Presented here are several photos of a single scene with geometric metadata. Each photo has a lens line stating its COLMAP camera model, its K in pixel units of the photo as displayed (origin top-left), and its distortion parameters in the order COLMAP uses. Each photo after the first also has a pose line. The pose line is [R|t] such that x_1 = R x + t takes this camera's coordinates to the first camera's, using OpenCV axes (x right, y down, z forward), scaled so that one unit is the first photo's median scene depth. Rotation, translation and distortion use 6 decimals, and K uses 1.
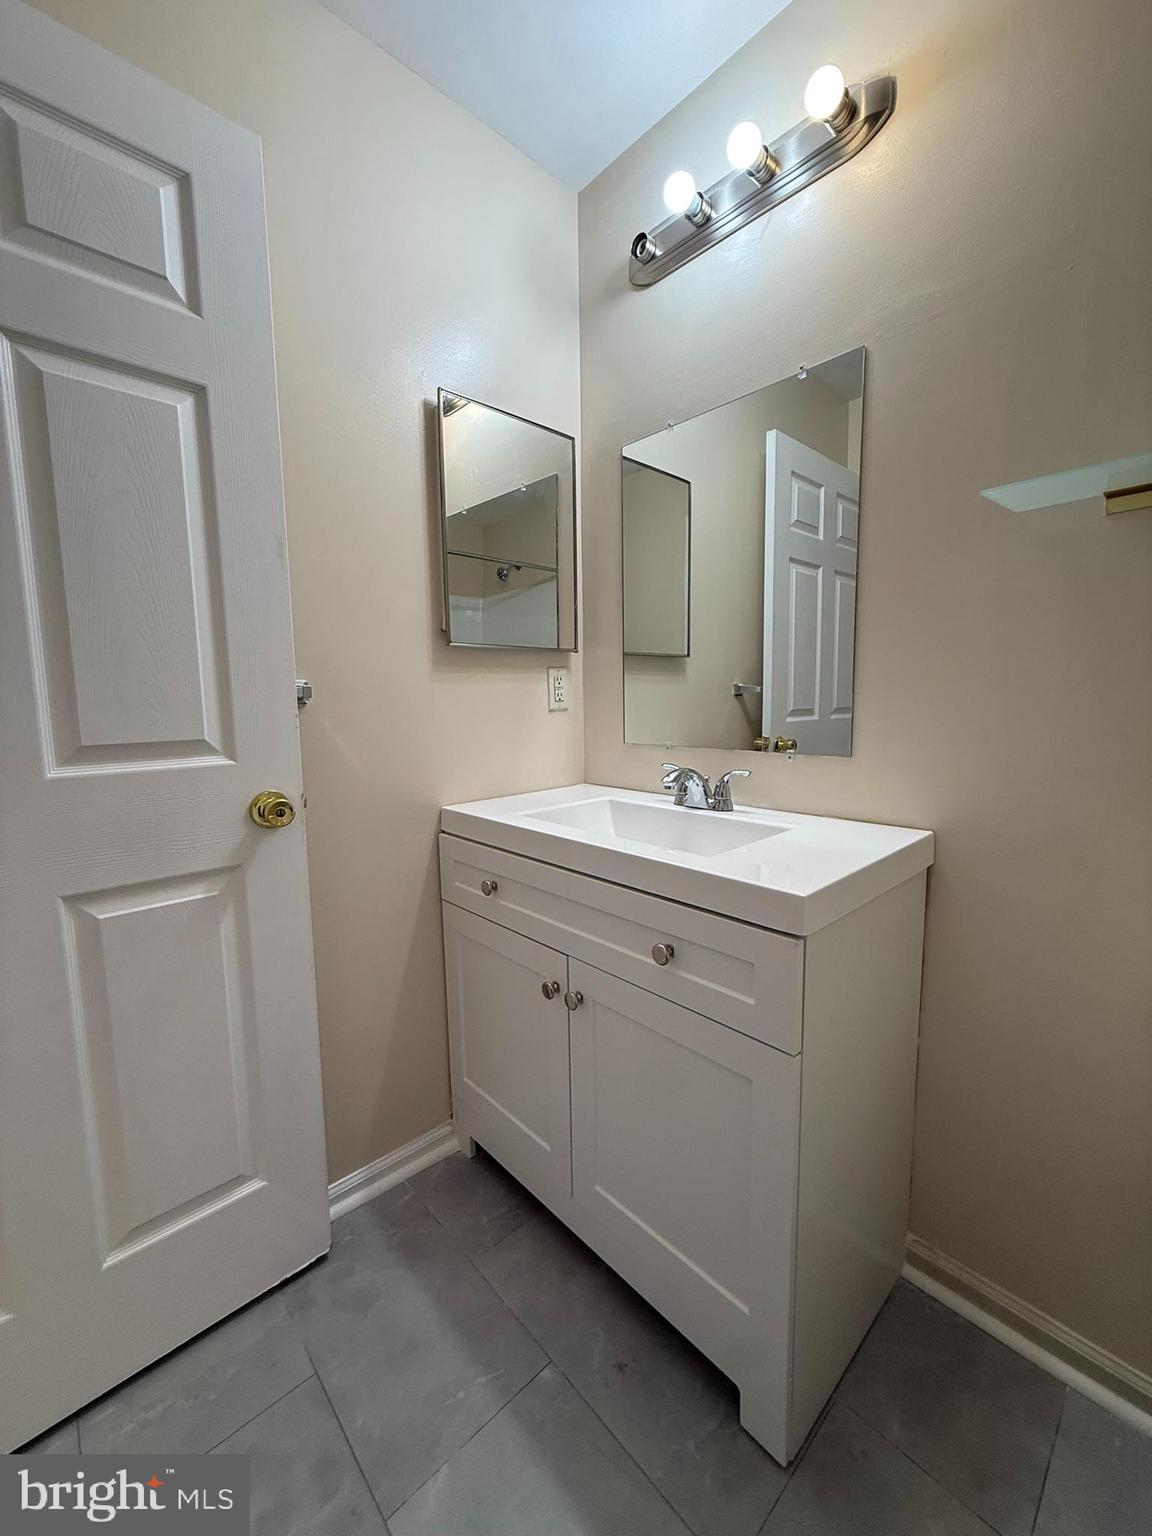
lens RADIAL K [[613.6, 0, 577.6], [0, 613.6, 761.2], [0, 0, 1]] dist [0.004147, 0.000431]
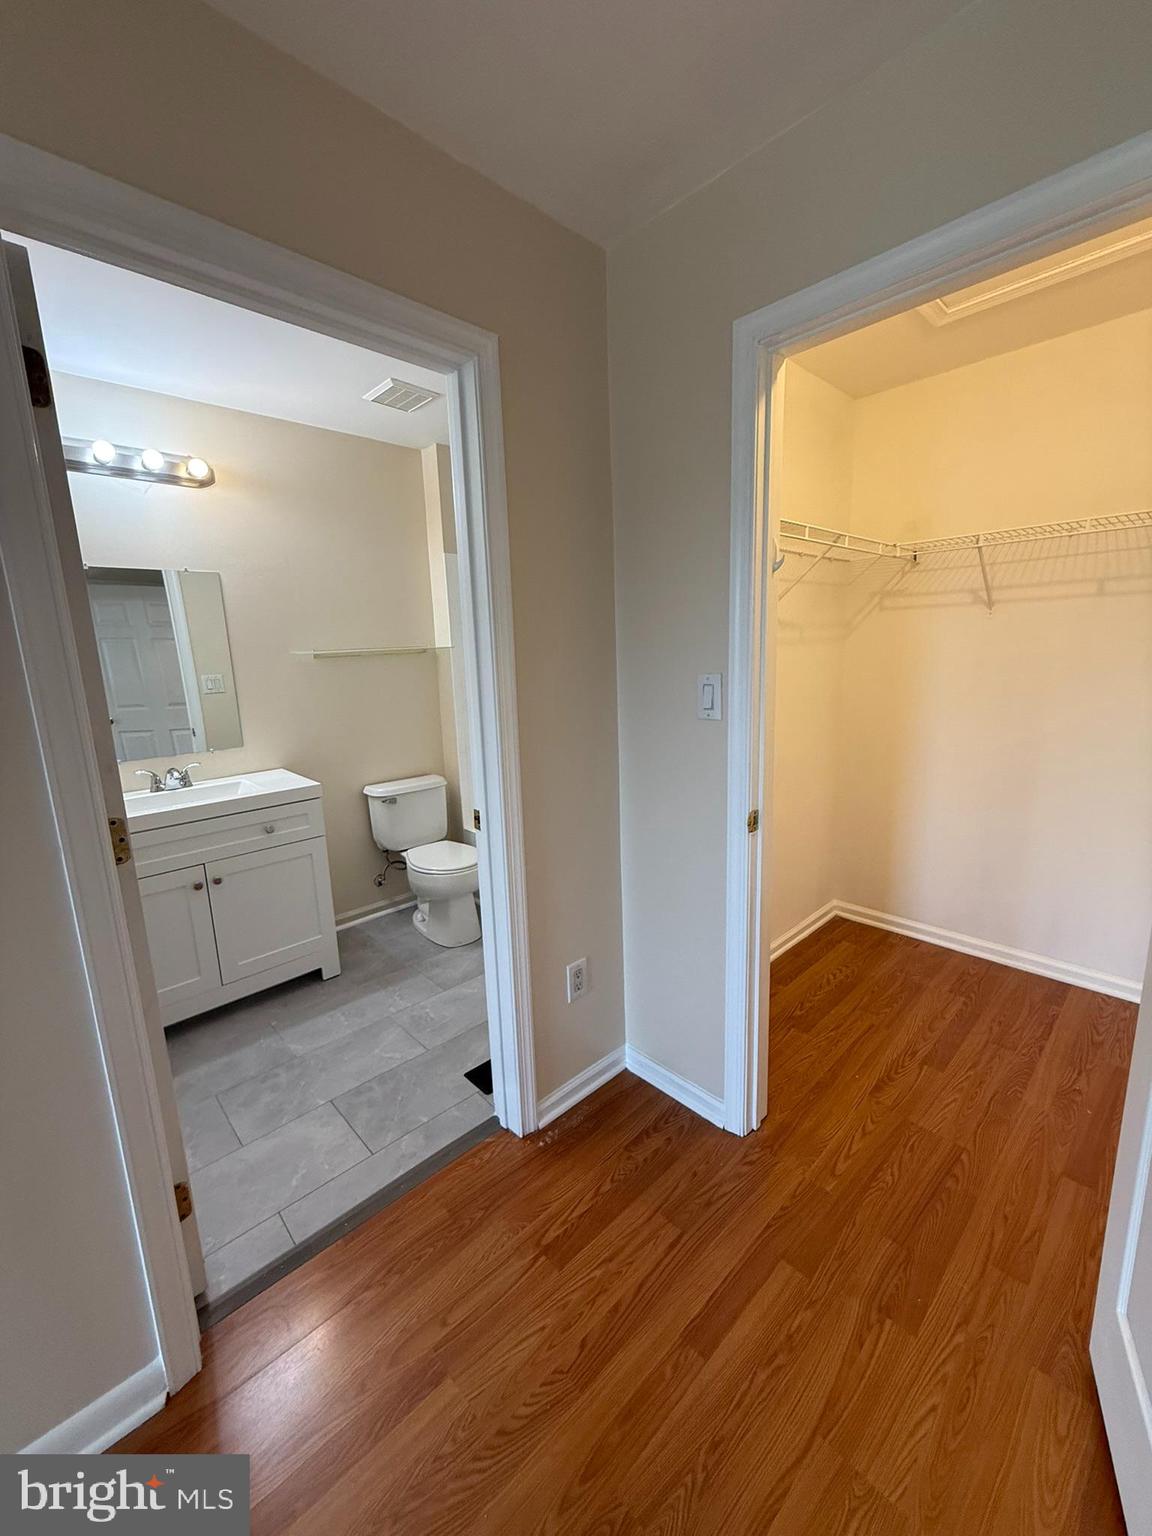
lens RADIAL K [[613.6, 0, 577.6], [0, 613.6, 761.2], [0, 0, 1]] dist [0.004147, 0.000431]
pose [[-0.008975, -0.163448, 0.986511, -1.780365], [0.145236, 0.975877, 0.163007, -0.141991], [-0.989356, 0.144740, 0.014980, -0.248618]]
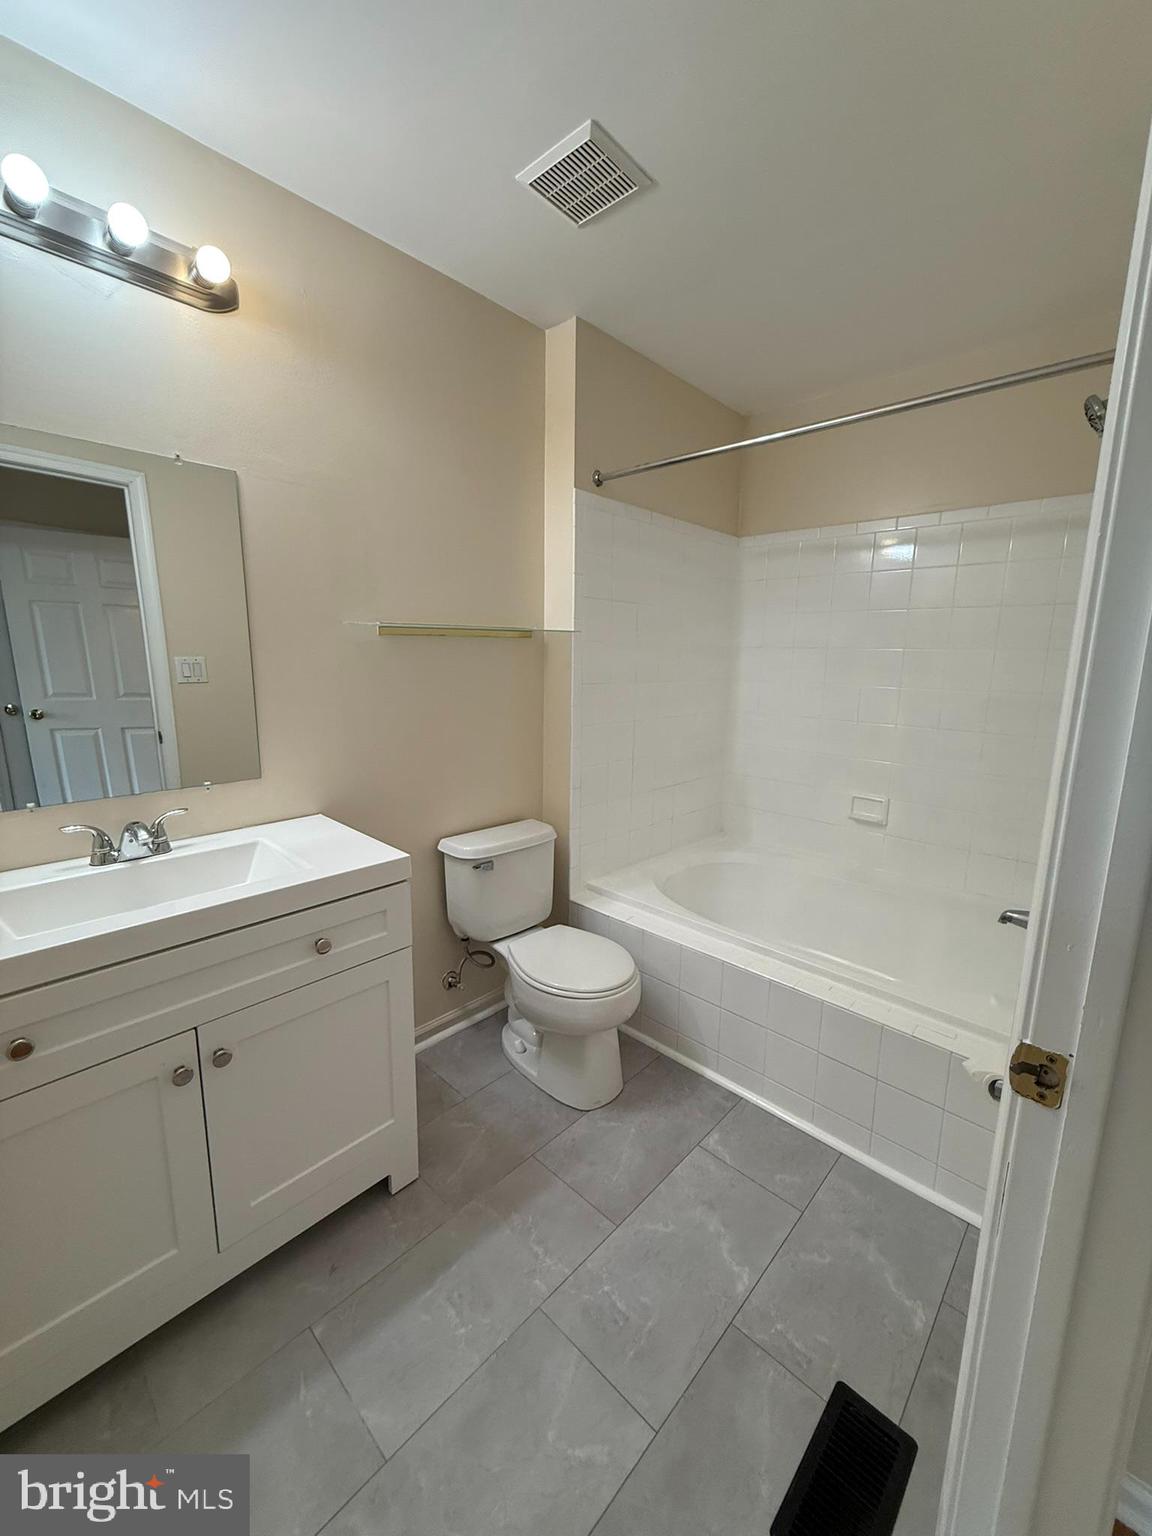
lens RADIAL K [[609.3, 0, 575.6], [0, 609.3, 759.7], [0, 0, 1]] dist [-0.001610, 0.000609]
pose [[-0.064516, -0.155369, 0.985748, -0.878494], [0.097966, 0.982048, 0.161197, -0.187321], [-0.993096, 0.106969, -0.048137, 0.366097]]
